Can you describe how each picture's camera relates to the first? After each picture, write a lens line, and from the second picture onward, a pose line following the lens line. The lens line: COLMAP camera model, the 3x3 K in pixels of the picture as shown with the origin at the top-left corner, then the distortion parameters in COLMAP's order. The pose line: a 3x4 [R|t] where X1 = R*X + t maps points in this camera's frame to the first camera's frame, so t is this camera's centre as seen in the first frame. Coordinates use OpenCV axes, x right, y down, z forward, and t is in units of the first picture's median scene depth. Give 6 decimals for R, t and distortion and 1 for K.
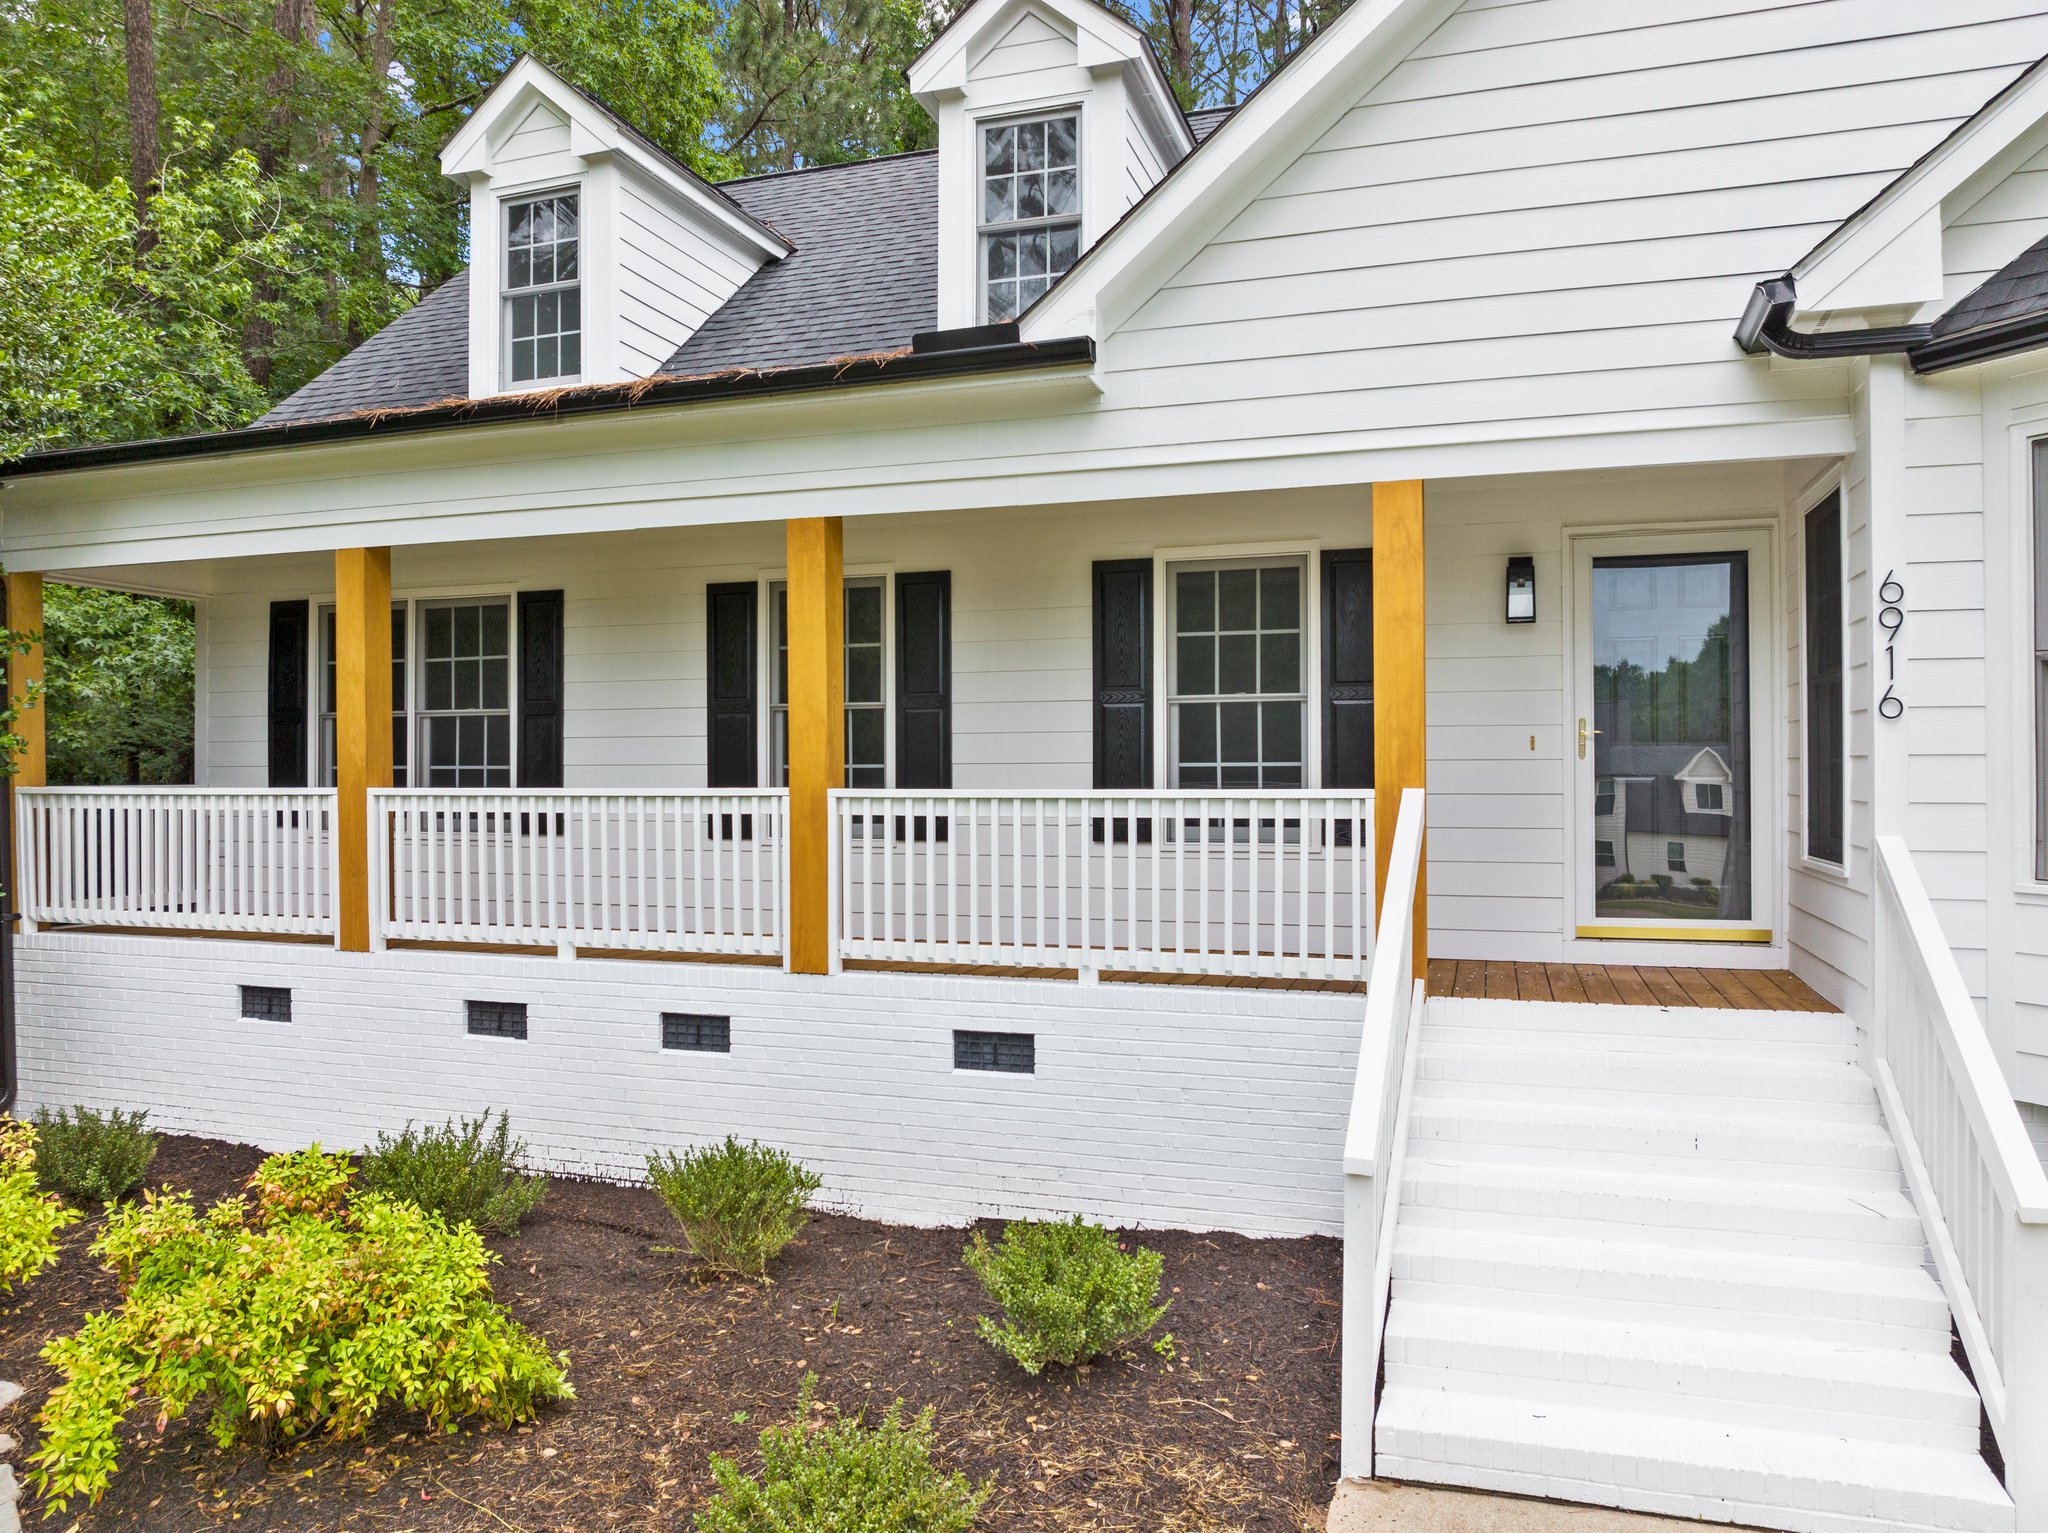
lens RADIAL K [[1439.2, 0, 1018.5], [0, 1439.2, 769.1], [0, 0, 1]] dist [-0.041523, 0.005515]
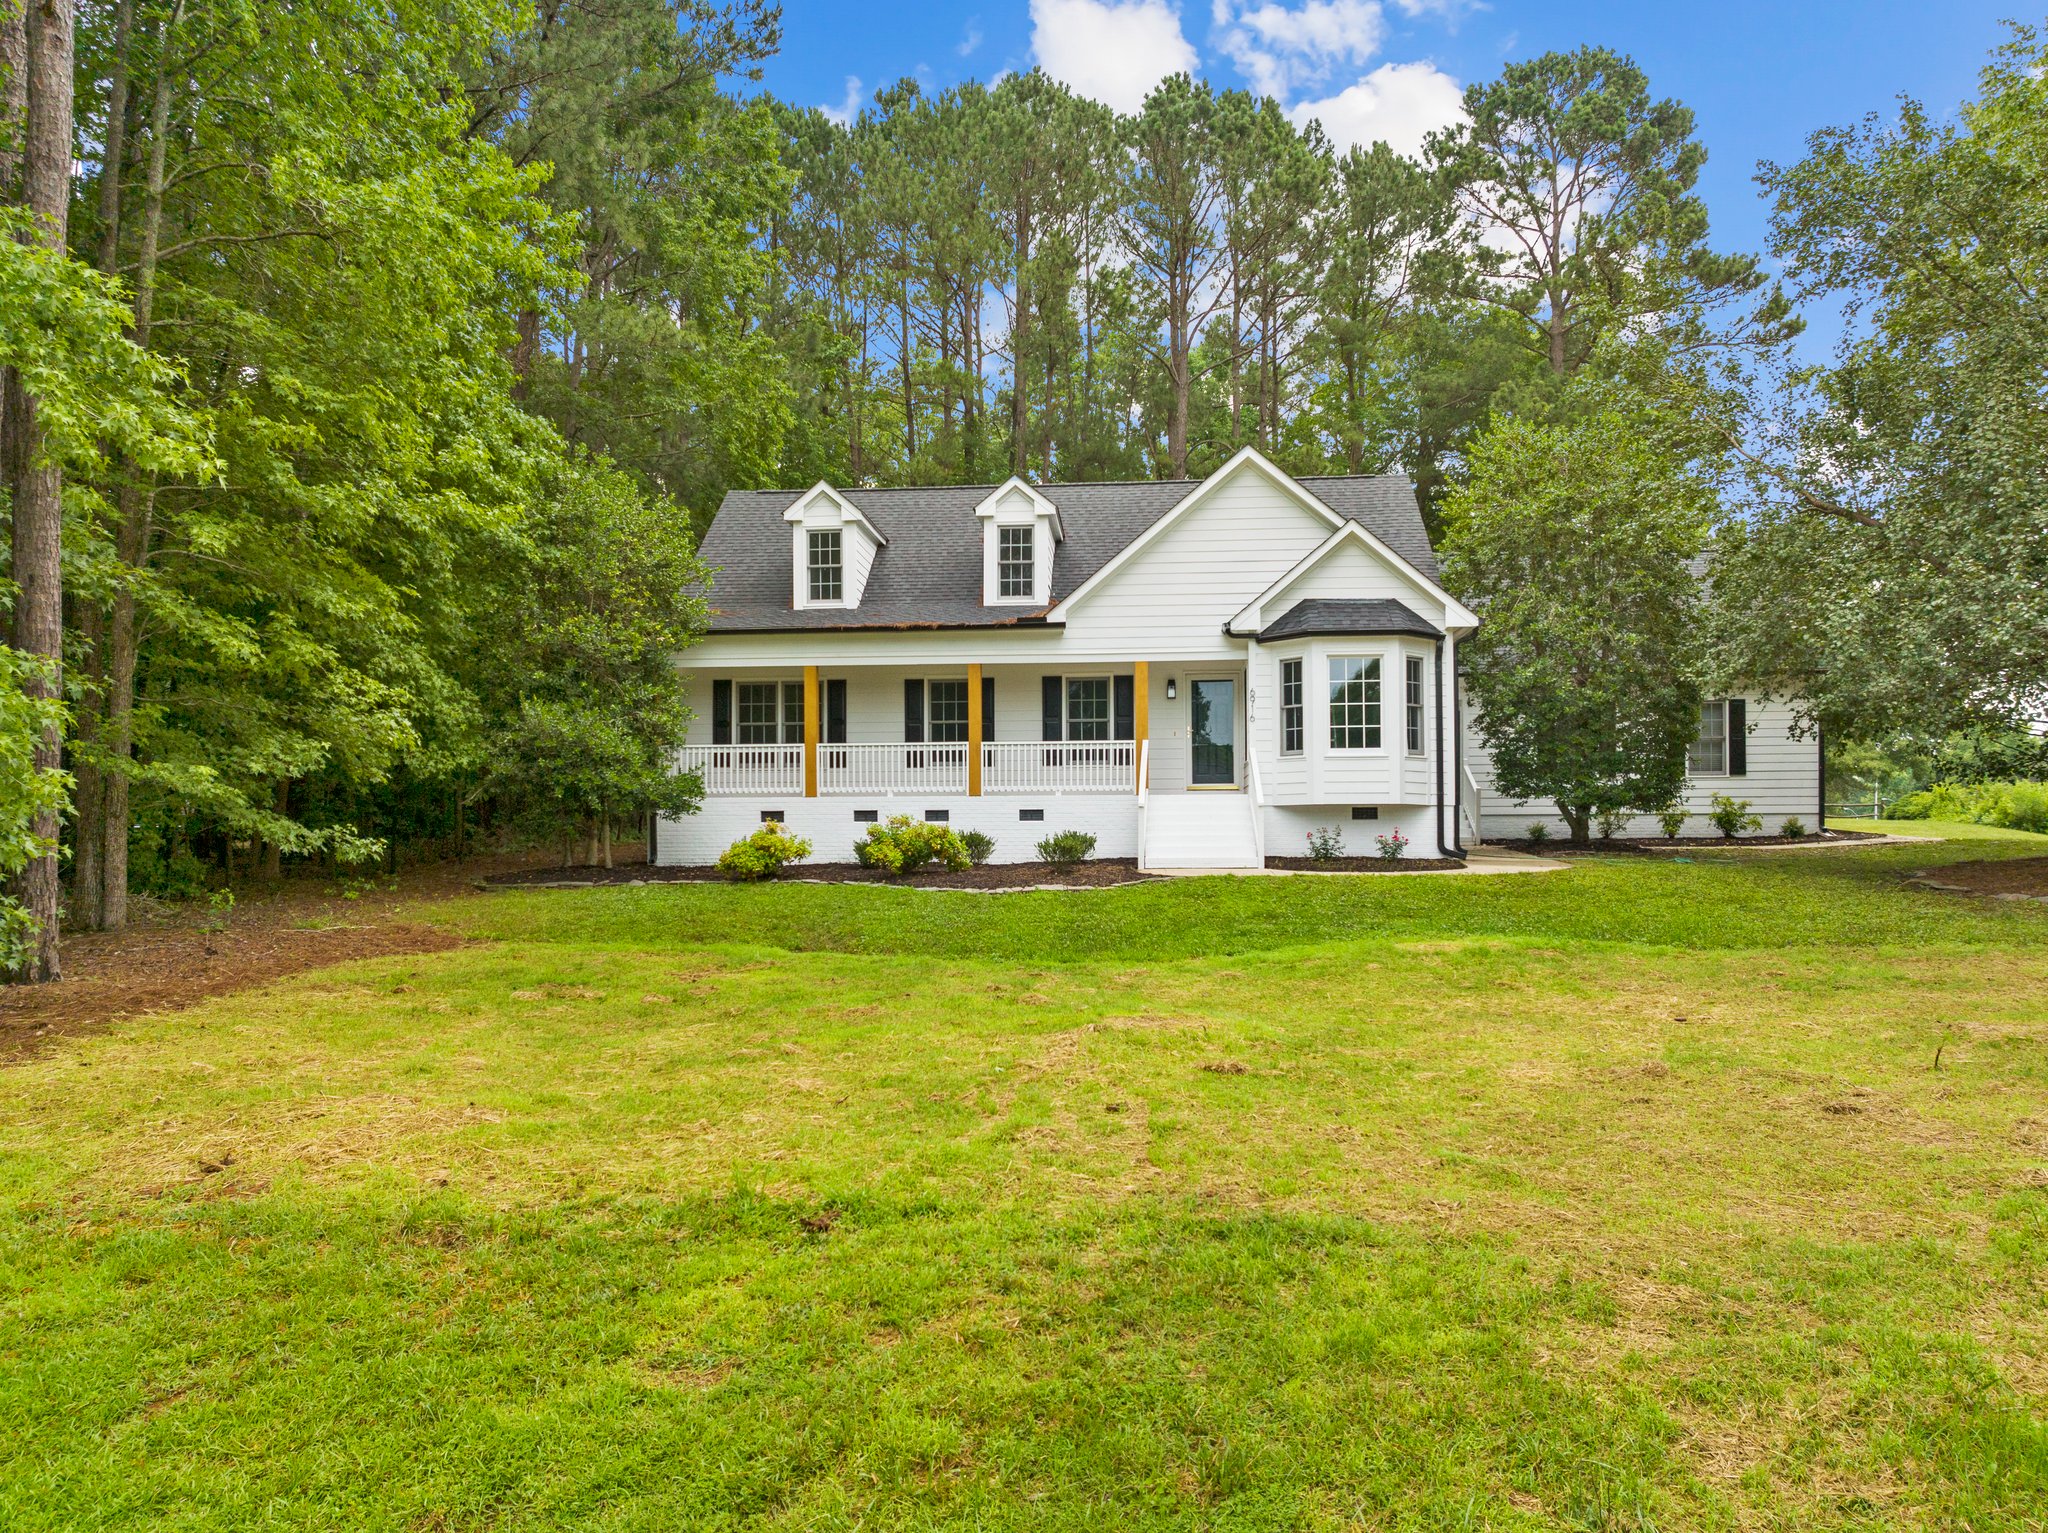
lens RADIAL K [[1464.1, 0, 1018.1], [0, 1464.1, 830.9], [0, 0, 1]] dist [-0.041222, -0.000077]
pose [[0.973560, 0.002697, 0.228416, -0.870530], [0.000219, 0.999919, -0.012743, 0.279252], [-0.228432, 0.012456, 0.973480, -2.503515]]
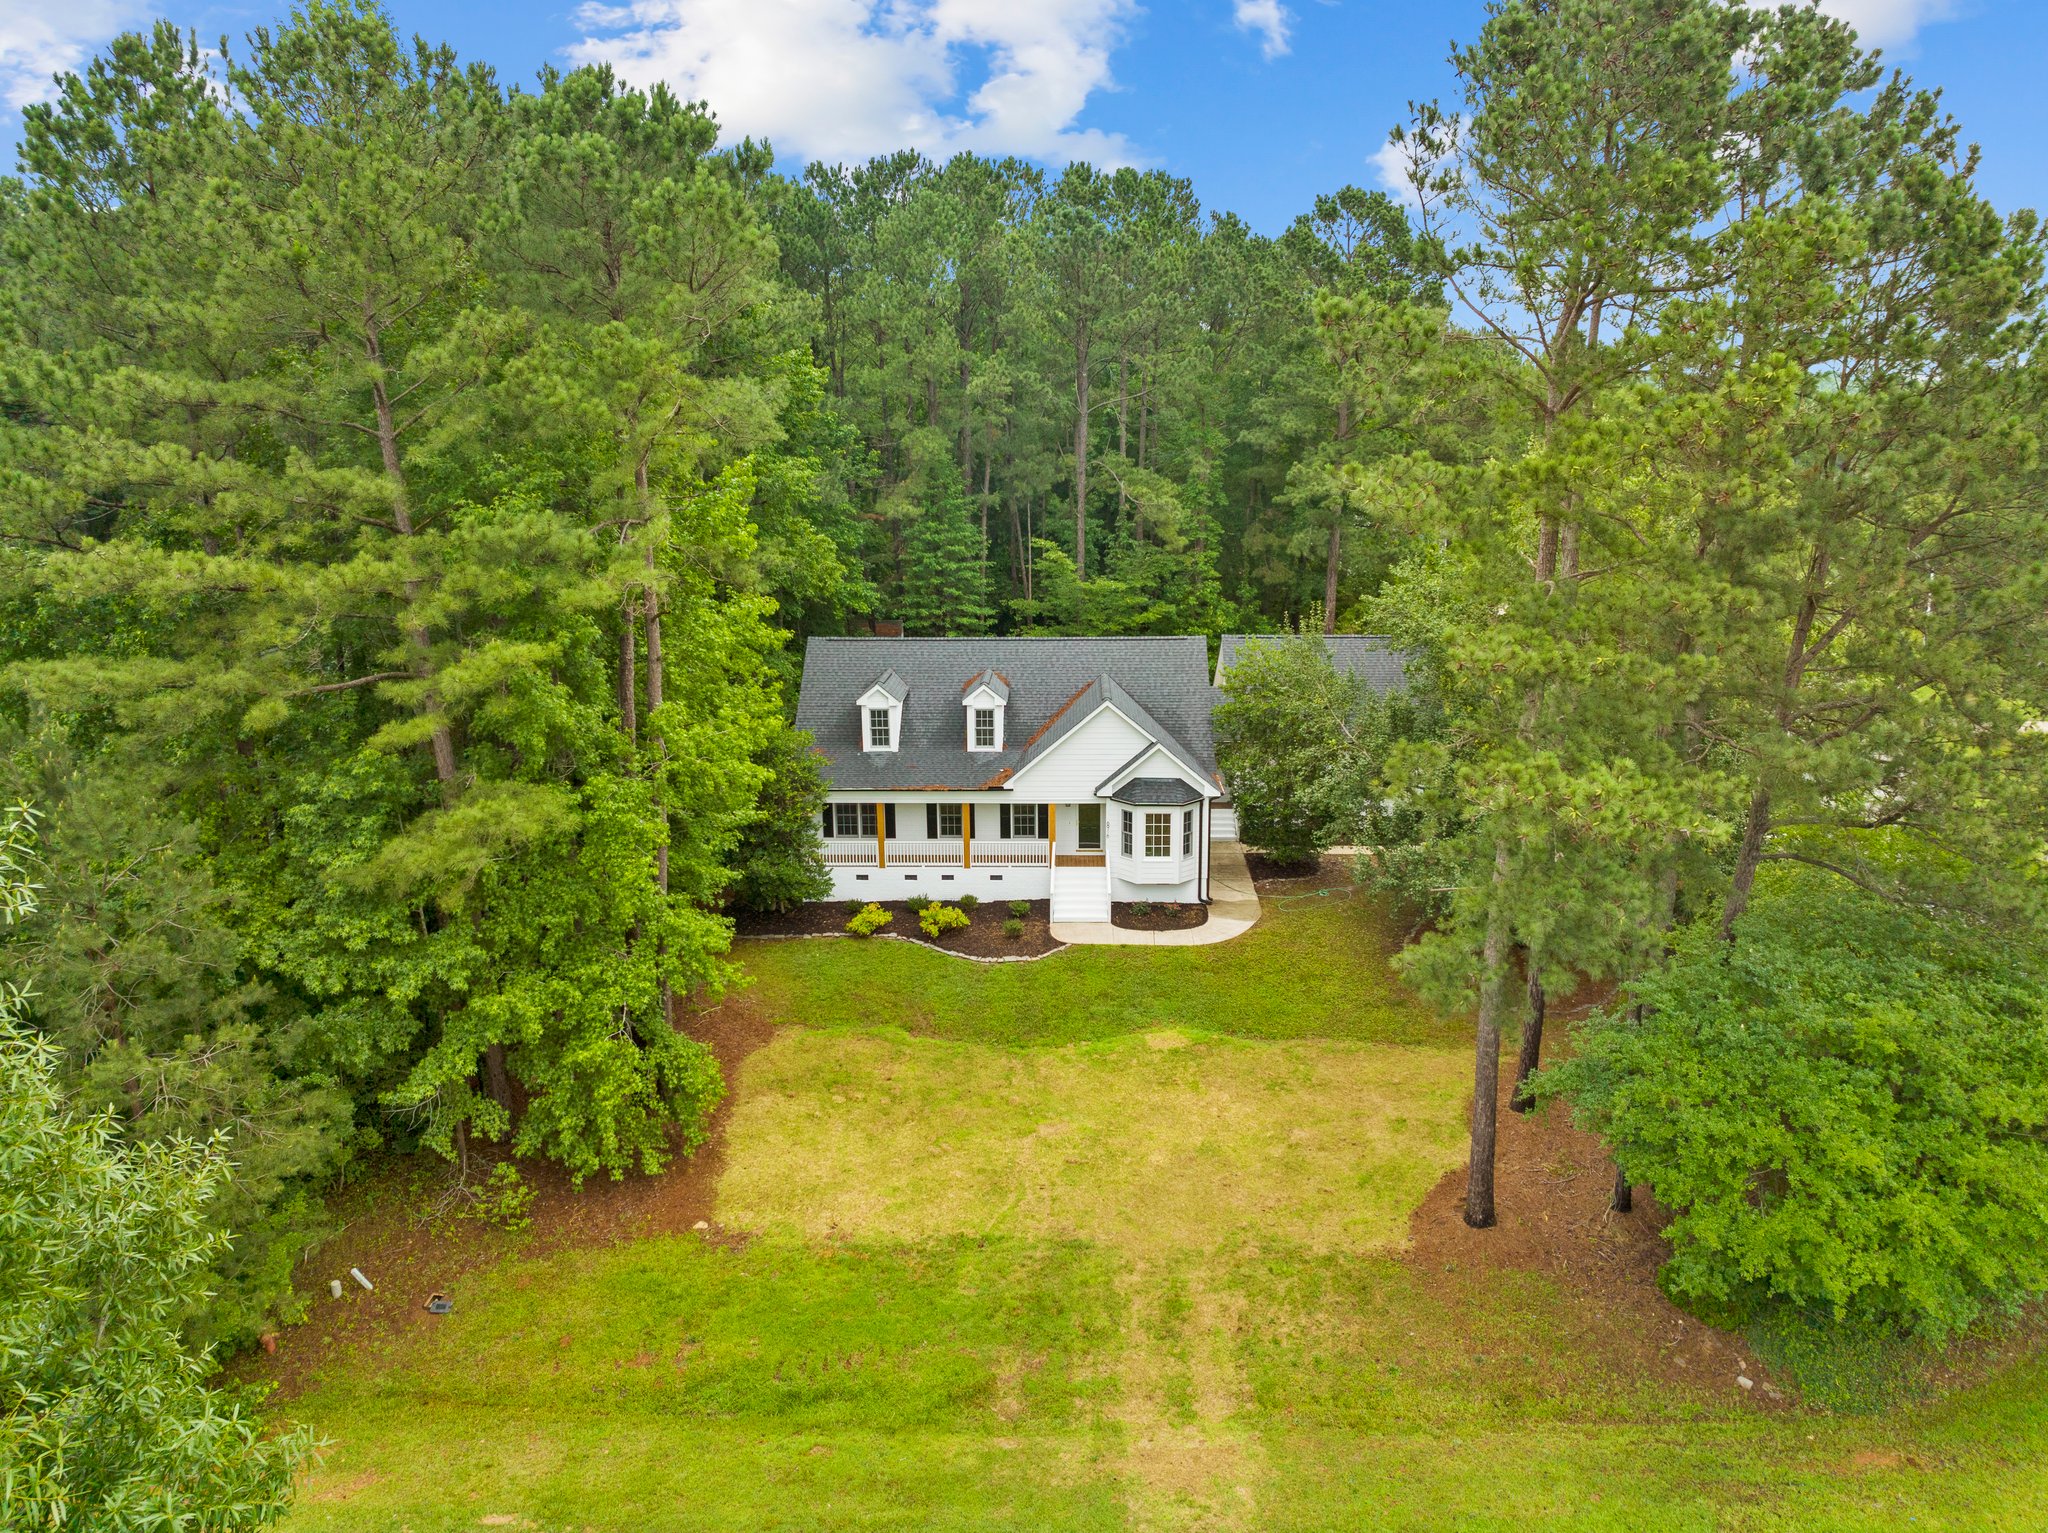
lens RADIAL K [[1439.2, 0, 1018.5], [0, 1439.2, 769.1], [0, 0, 1]] dist [-0.041523, 0.005515]
pose [[0.958703, -0.072758, 0.274945, -1.783869], [0.005074, 0.970945, 0.239248, -1.974951], [-0.284364, -0.227973, 0.931217, -5.388463]]
